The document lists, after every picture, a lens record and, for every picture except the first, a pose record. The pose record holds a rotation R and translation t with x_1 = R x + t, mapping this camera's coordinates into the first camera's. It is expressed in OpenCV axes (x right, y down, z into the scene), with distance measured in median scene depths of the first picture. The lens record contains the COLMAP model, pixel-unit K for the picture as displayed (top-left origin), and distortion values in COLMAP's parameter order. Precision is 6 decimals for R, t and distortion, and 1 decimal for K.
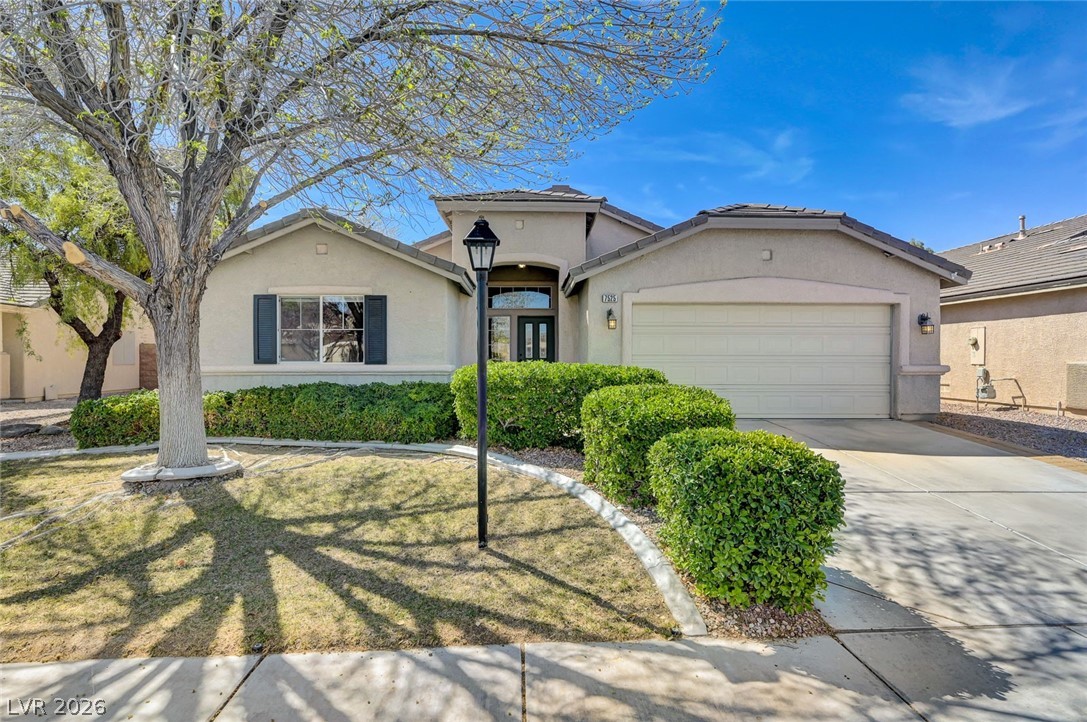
lens RADIAL K [[559.1, 0, 543.5], [0, 559.1, 361.0], [0, 0, 1]] dist [-0.000988, -0.000198]
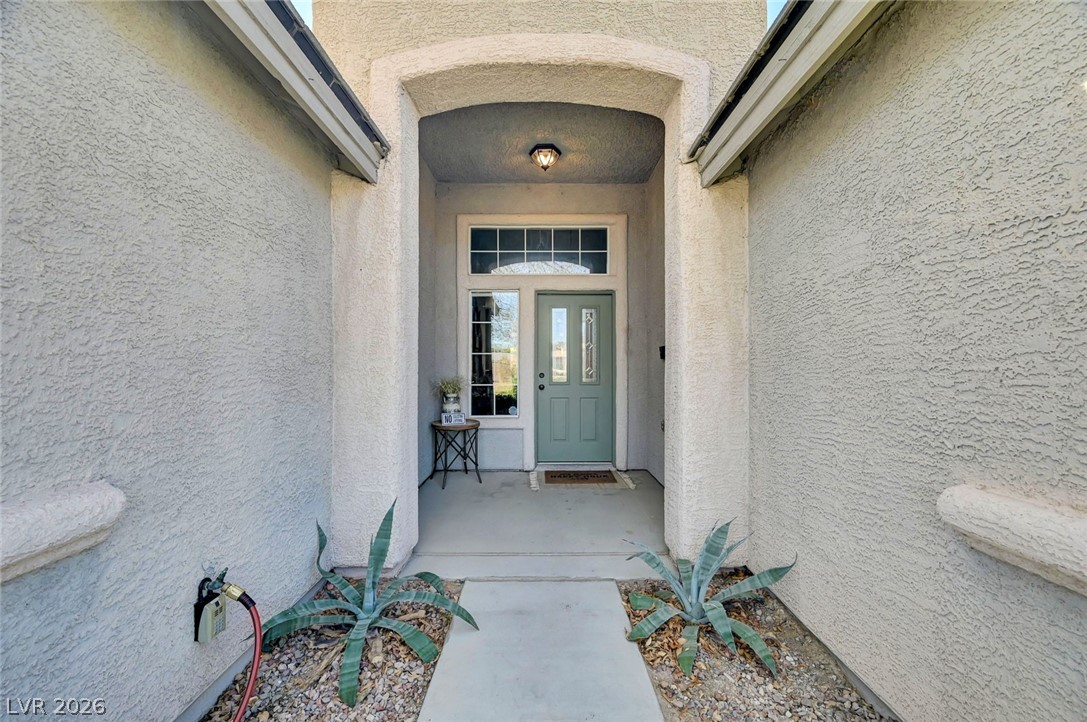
lens RADIAL K [[439.9, 0, 543.5], [0, 439.9, 361.0], [0, 0, 1]] dist [-0.000902, 0.000094]
pose [[0.999663, 0.004791, -0.025499, -0.052797], [-0.005268, 0.999812, -0.018653, -0.031118], [0.025405, 0.018781, 0.999501, 1.161042]]
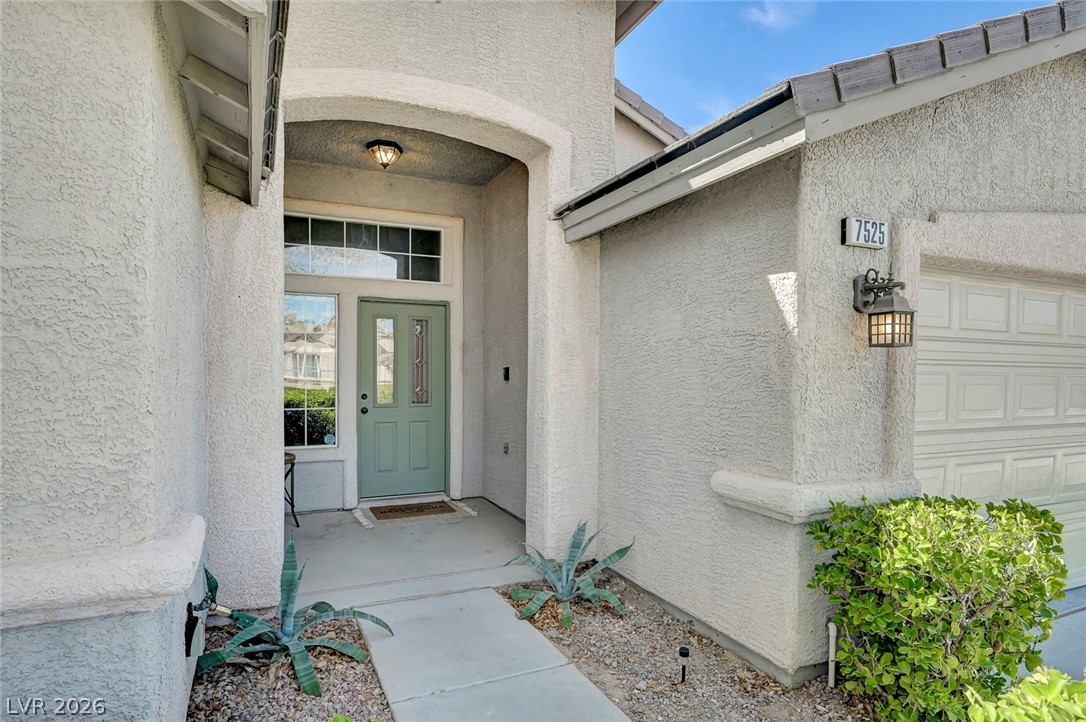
lens RADIAL K [[695.7, 0, 543.0], [0, 695.7, 361.0], [0, 0, 1]] dist [-0.001622, 0.000006]
pose [[0.911777, 0.012843, 0.410485, -0.203441], [-0.010034, 0.999909, -0.008996, -0.057200], [-0.410564, 0.004084, 0.911823, 0.952450]]
